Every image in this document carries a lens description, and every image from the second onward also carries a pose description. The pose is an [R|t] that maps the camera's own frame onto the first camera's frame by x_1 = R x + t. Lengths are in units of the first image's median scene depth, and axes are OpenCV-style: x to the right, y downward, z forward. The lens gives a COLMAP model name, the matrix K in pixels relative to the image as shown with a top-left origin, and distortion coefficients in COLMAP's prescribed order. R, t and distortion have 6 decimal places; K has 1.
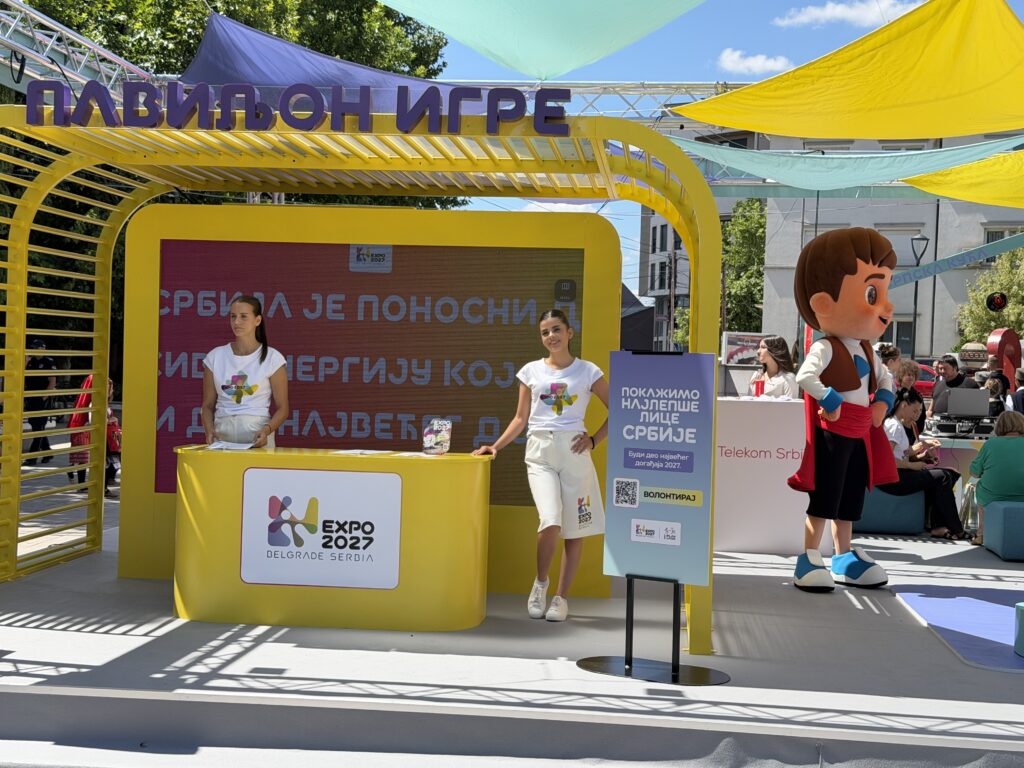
lens RADIAL K [[1465.3, 0, 512.0], [0, 1465.3, 384.0], [0, 0, 1]] dist [0.132436, -0.087065]
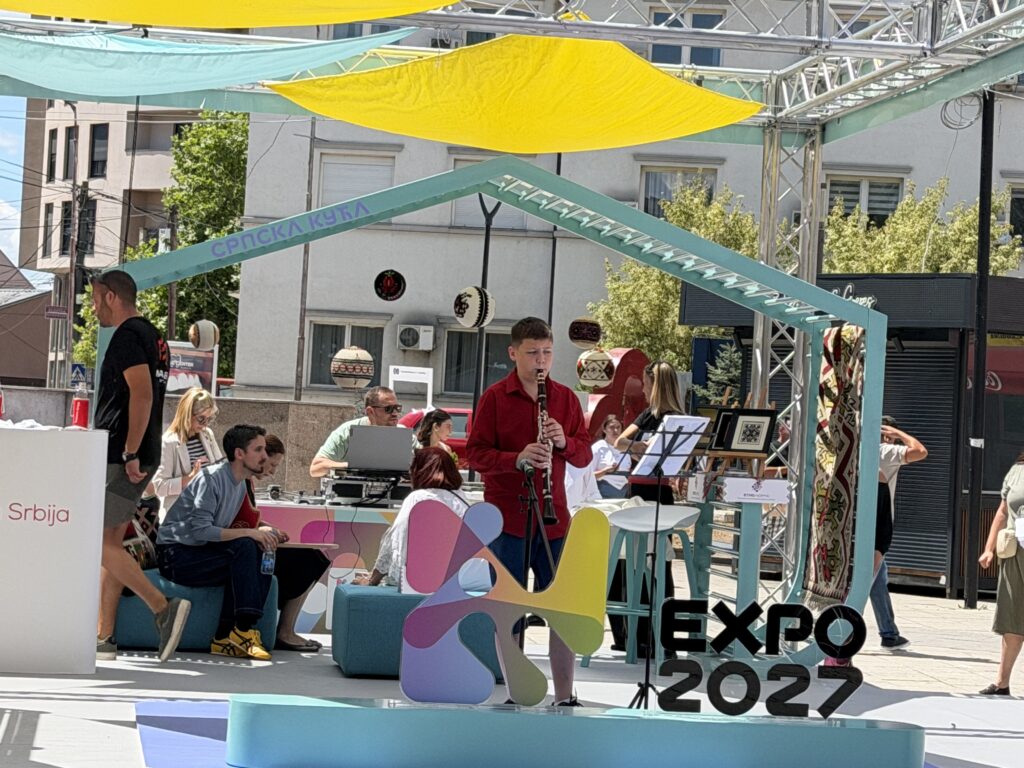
lens RADIAL K [[3043.7, 0, 512.0], [0, 3043.7, 384.0], [0, 0, 1]] dist [0.090111, 0.809563]
pose [[0.971566, 0.025933, 0.235344, 0.100611], [-0.020352, 0.999452, -0.026113, 0.028418], [-0.235892, 0.020580, 0.971561, -0.399422]]
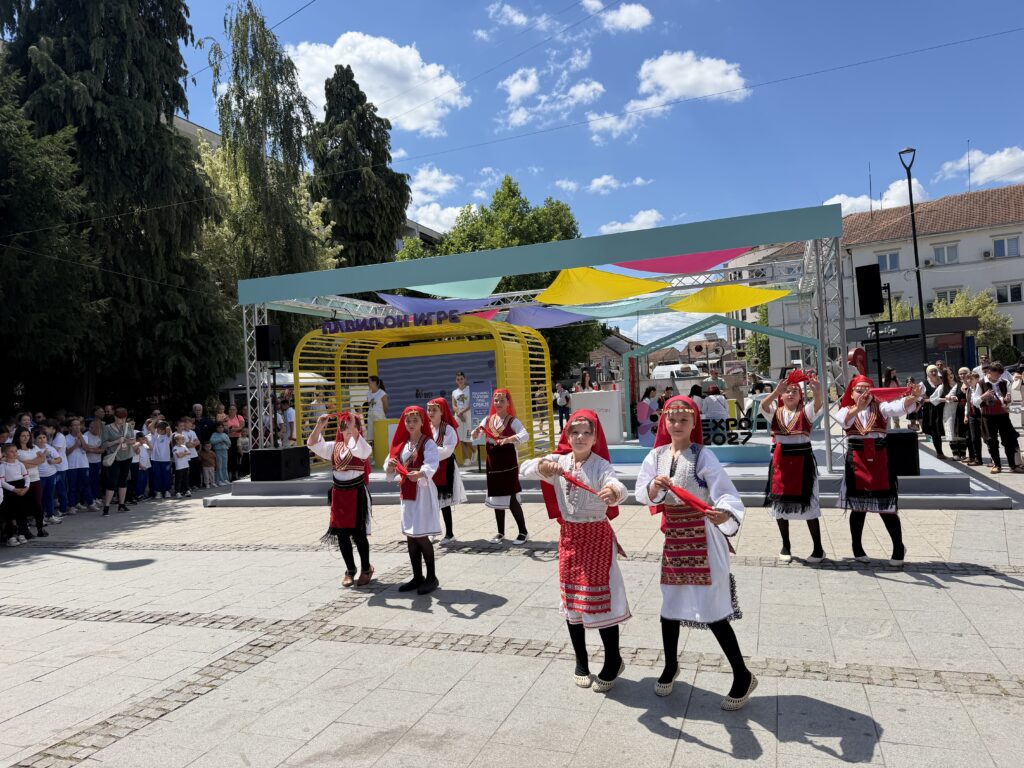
lens RADIAL K [[731.2, 0, 512.0], [0, 731.2, 384.0], [0, 0, 1]] dist [0.027460, -0.002076]
pose [[0.968173, -0.086293, -0.234937, 0.449275], [0.080779, 0.996185, -0.033013, 0.036160], [0.236890, 0.012985, 0.971450, -0.530333]]
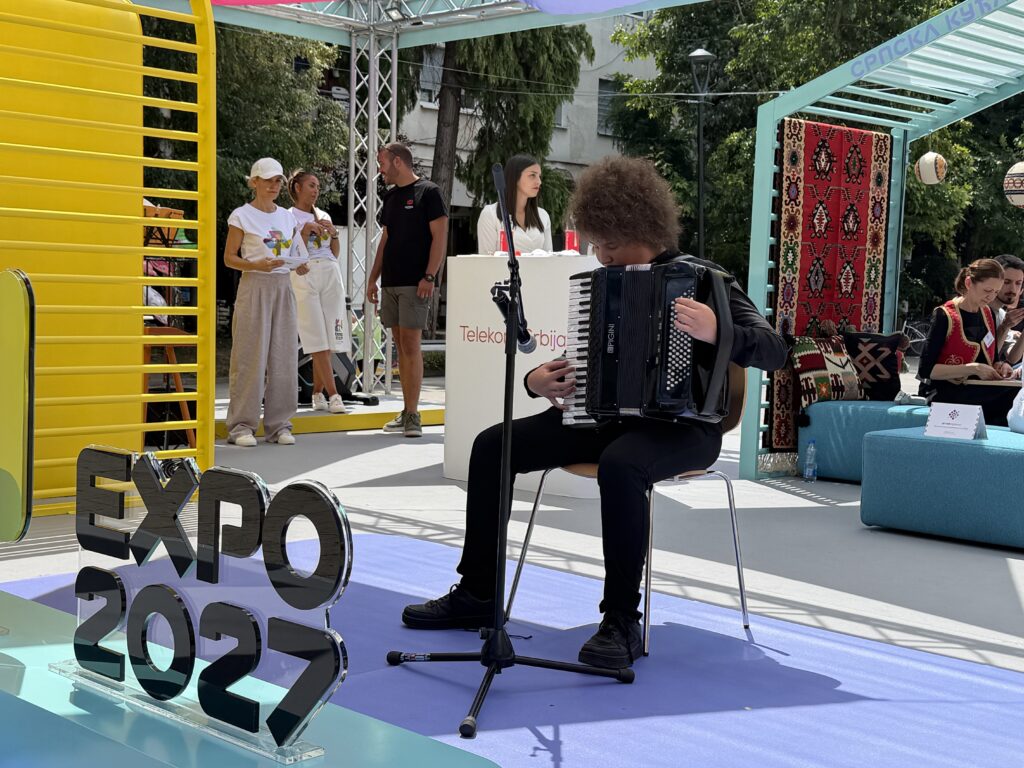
lens RADIAL K [[1444.7, 0, 512.0], [0, 1444.7, 384.0], [0, 0, 1]] dist [0.081197, 0.076717]
pose [[0.784688, 0.035391, -0.618880, 0.719669], [-0.017962, 0.999248, 0.034368, 0.058089], [0.619630, -0.015852, 0.784734, 0.628961]]
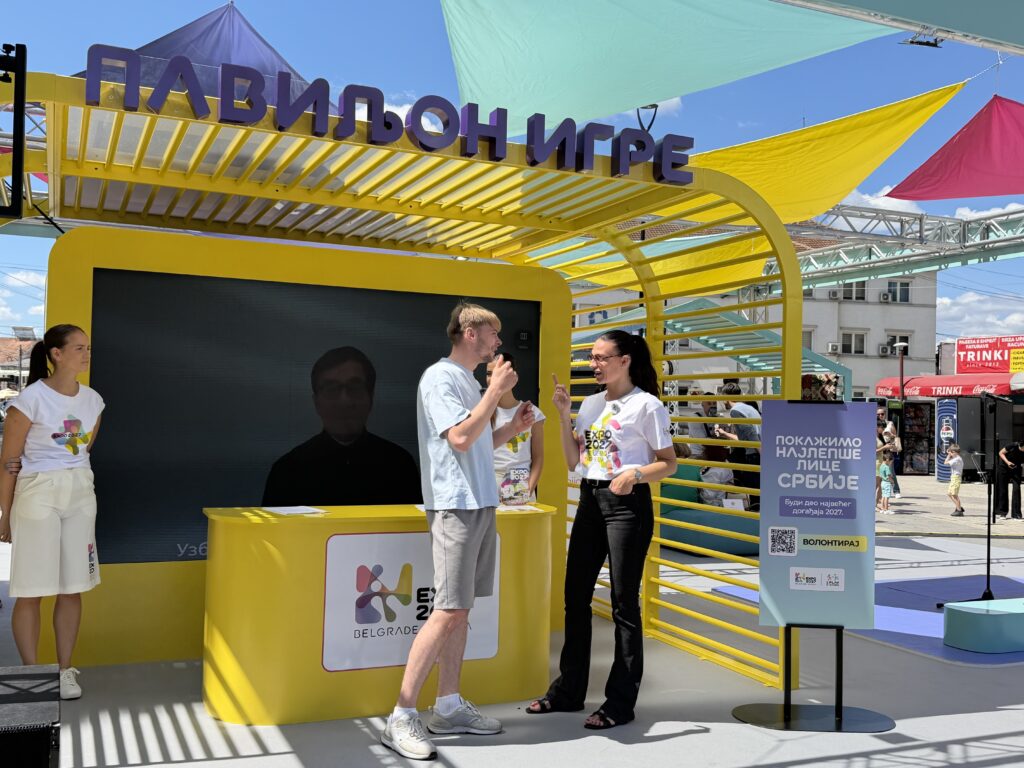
lens RADIAL K [[1027.4, 0, 512.0], [0, 1027.4, 384.0], [0, 0, 1]] dist [0.177951, -0.372953]
pose [[0.866400, 0.007630, 0.499293, -0.337942], [0.008016, 0.999542, -0.029185, -0.010776], [-0.499287, 0.029288, 0.865942, 0.364977]]
